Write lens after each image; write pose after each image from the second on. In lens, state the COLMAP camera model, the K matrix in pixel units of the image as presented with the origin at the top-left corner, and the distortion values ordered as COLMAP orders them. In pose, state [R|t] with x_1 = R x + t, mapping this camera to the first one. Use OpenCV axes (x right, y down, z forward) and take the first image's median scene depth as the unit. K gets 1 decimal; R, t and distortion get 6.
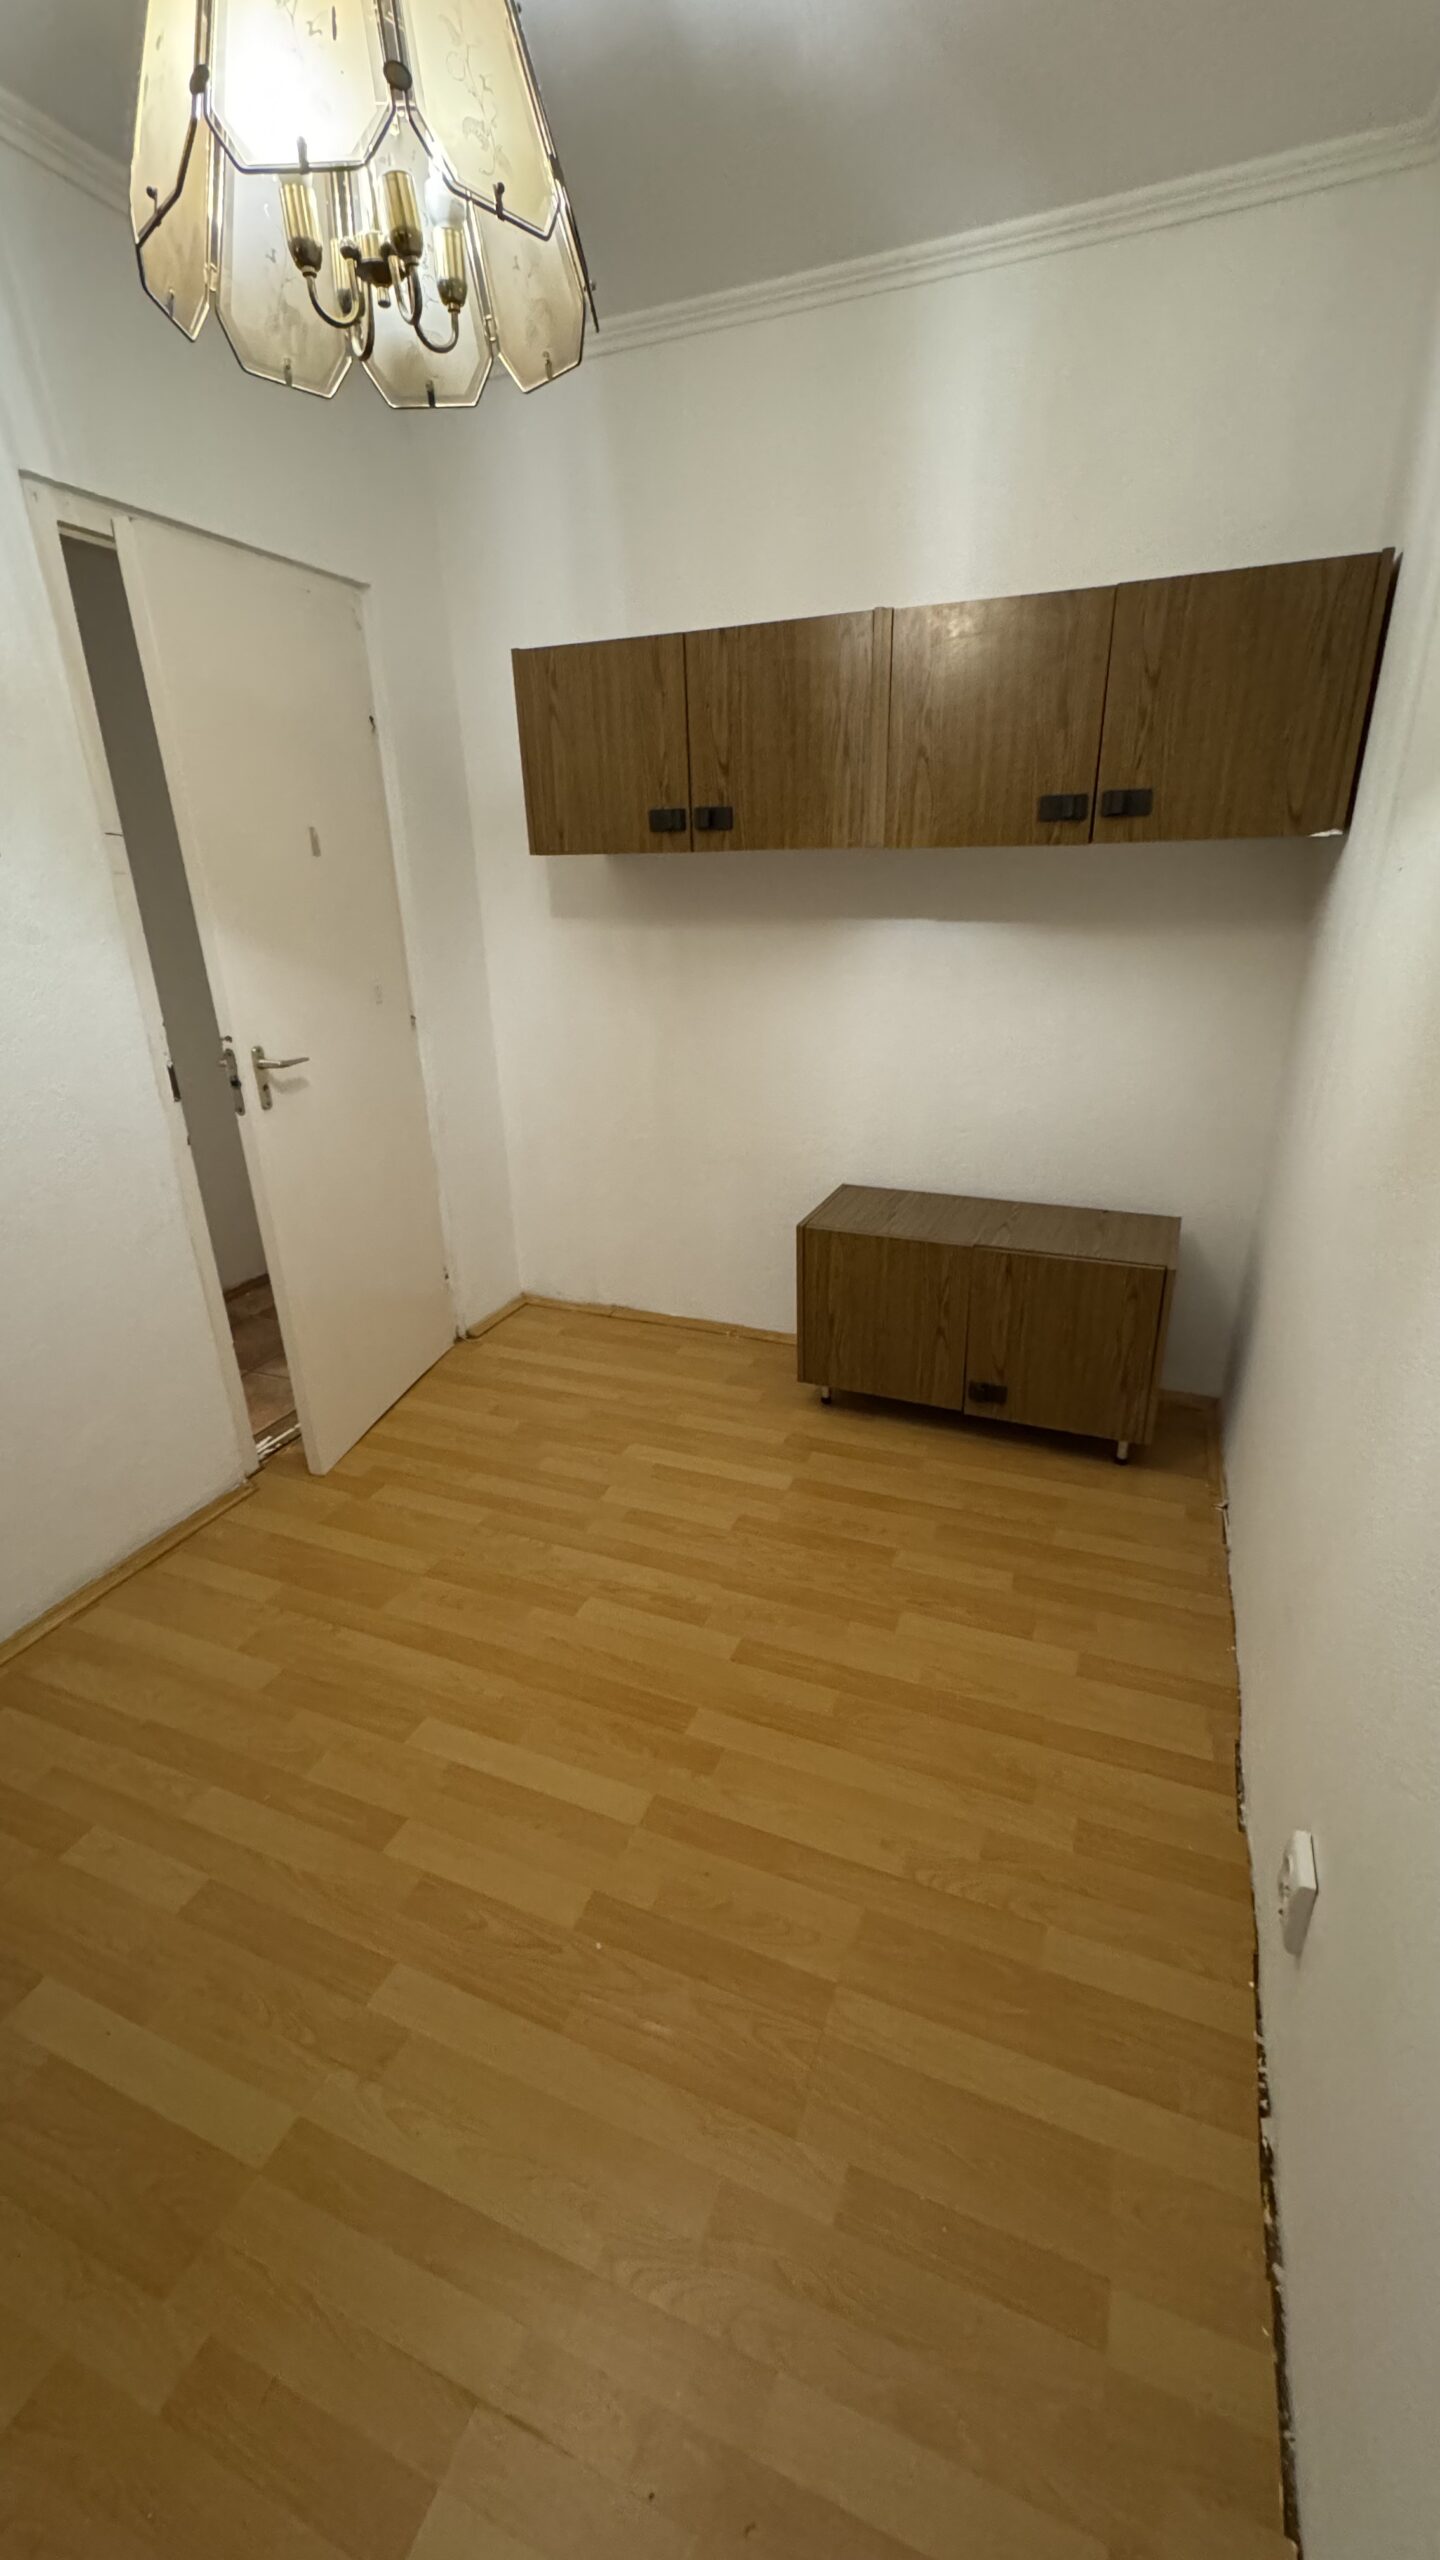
lens RADIAL K [[1028.2, 0, 723.2], [0, 1028.2, 1282.4], [0, 0, 1]] dist [-0.000153, -0.000107]
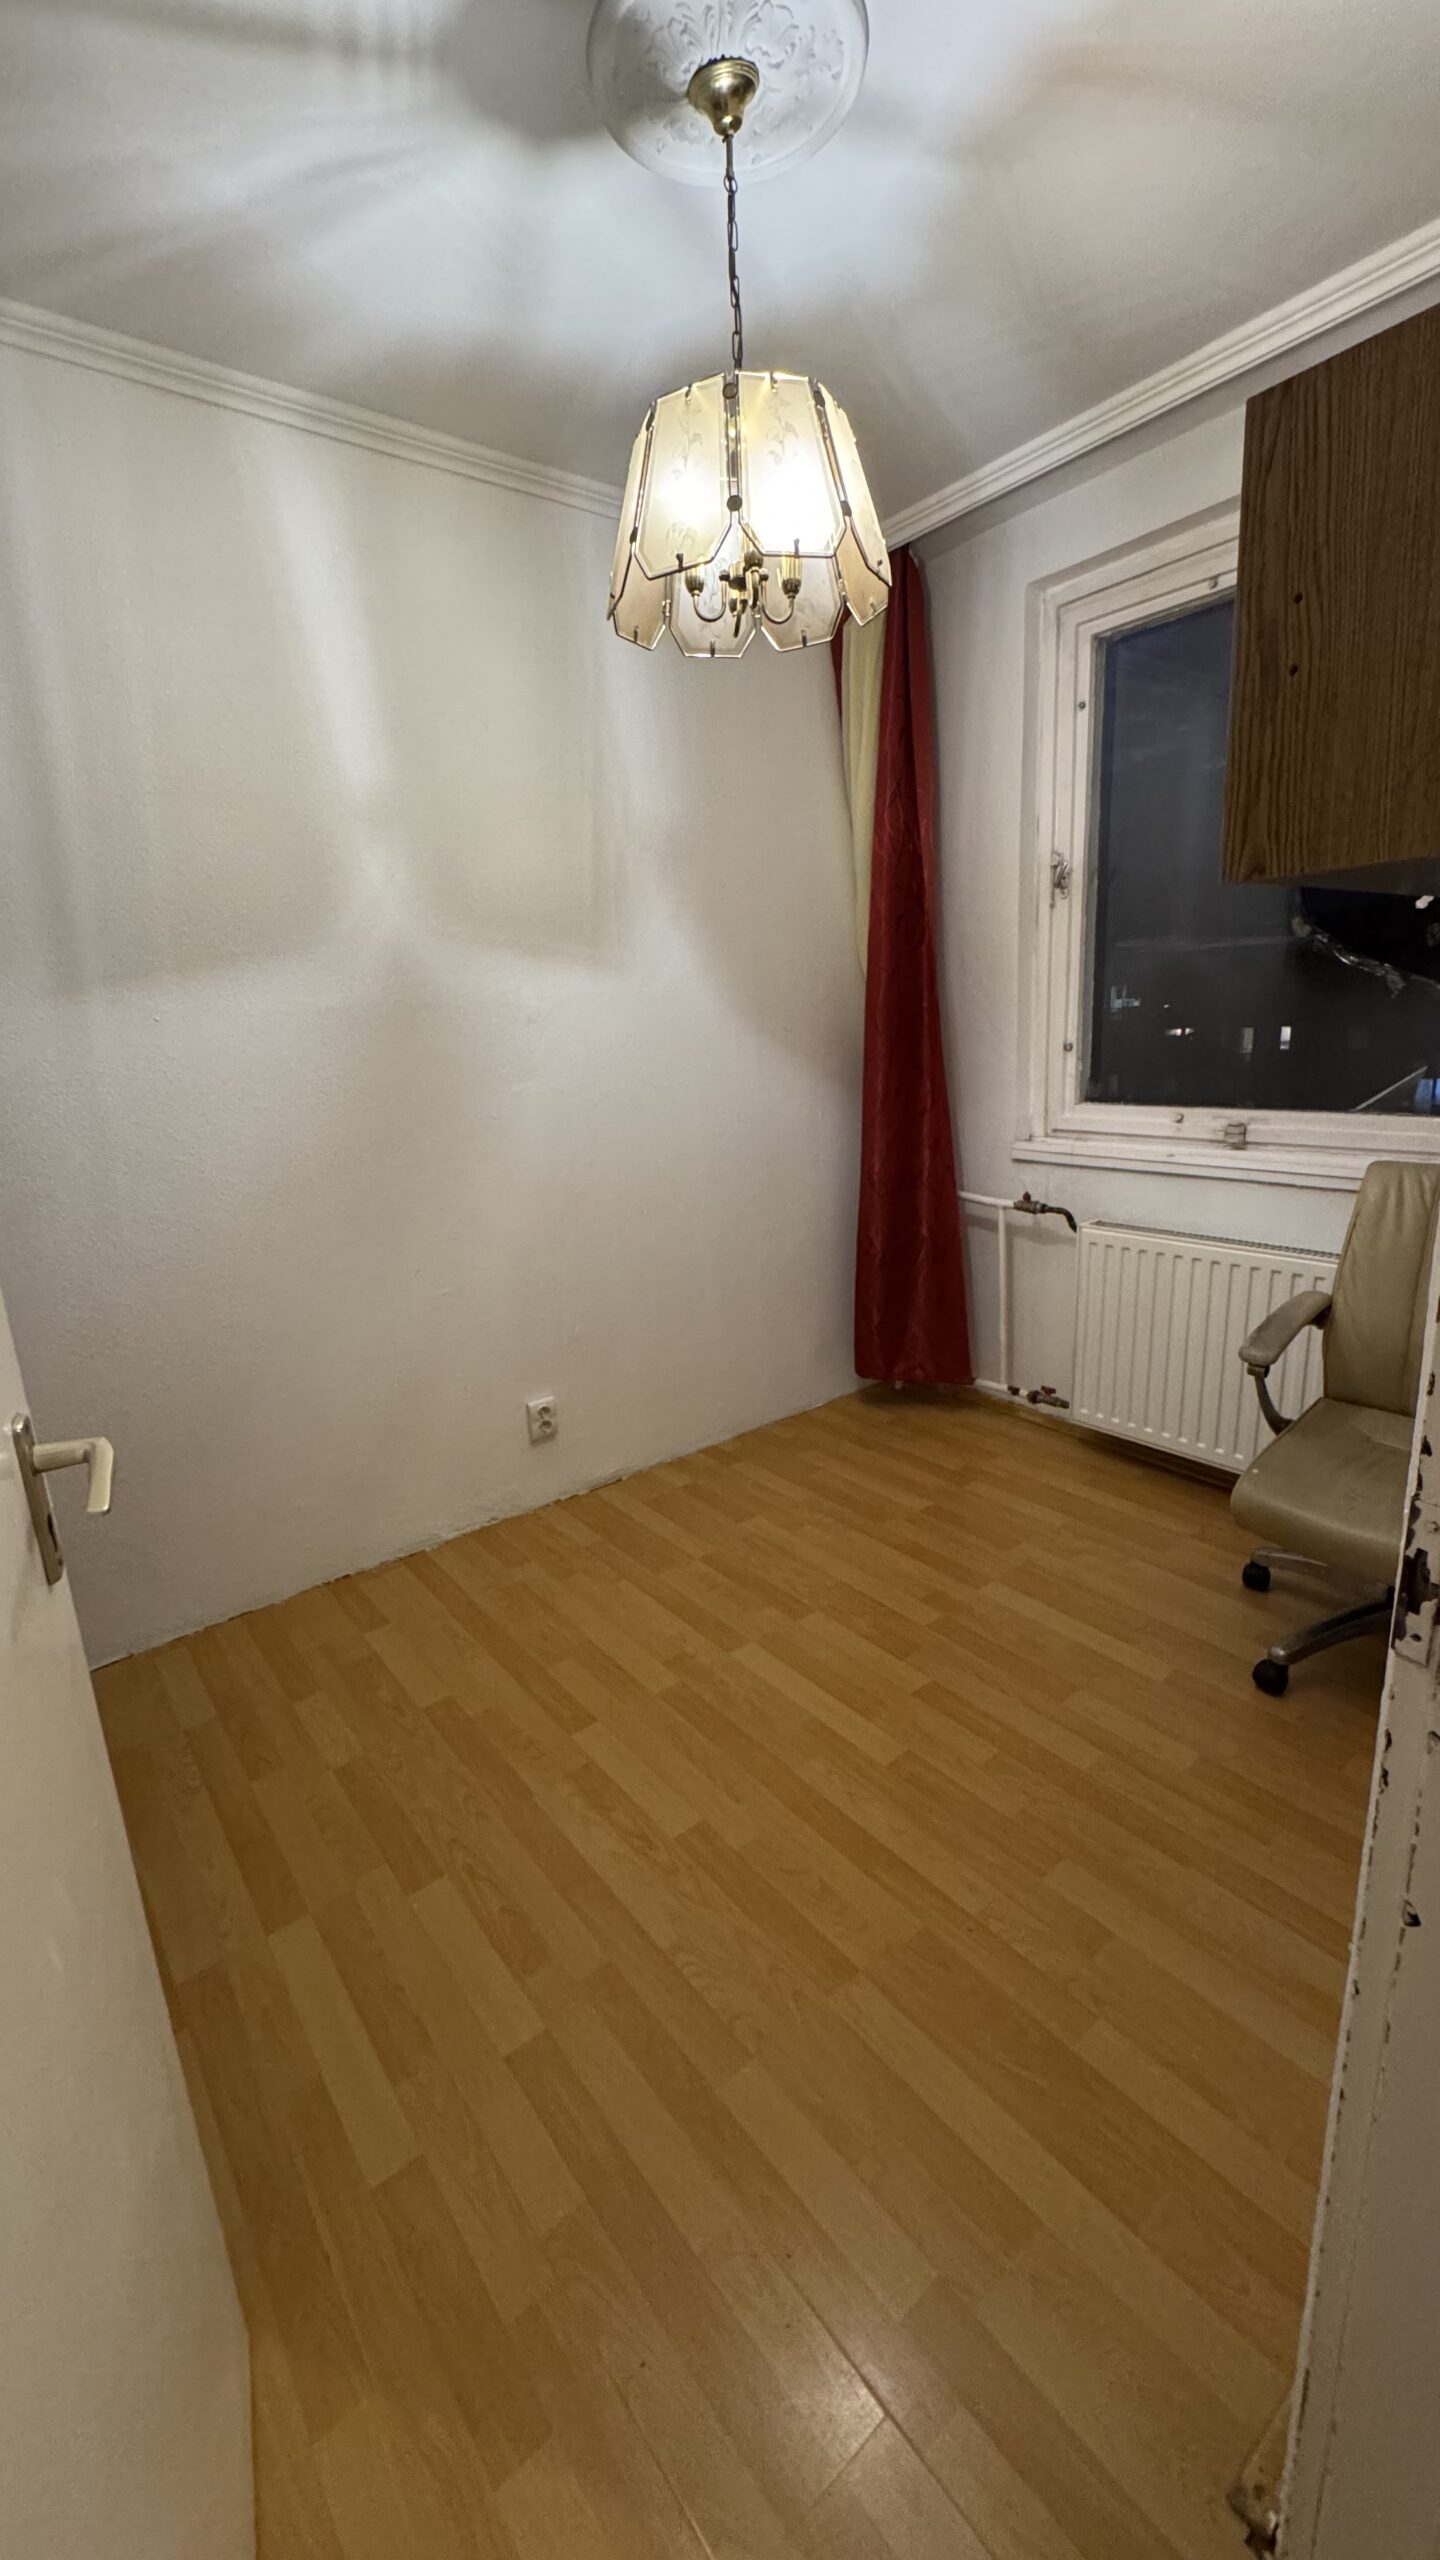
lens RADIAL K [[1028.2, 0, 723.3], [0, 1028.2, 1280.4], [0, 0, 1]] dist [-0.000153, -0.000107]
pose [[-0.866967, -0.059873, 0.494757, -0.587672], [0.253163, 0.802217, 0.540700, -0.513432], [-0.429276, 0.594022, -0.680338, 1.390999]]
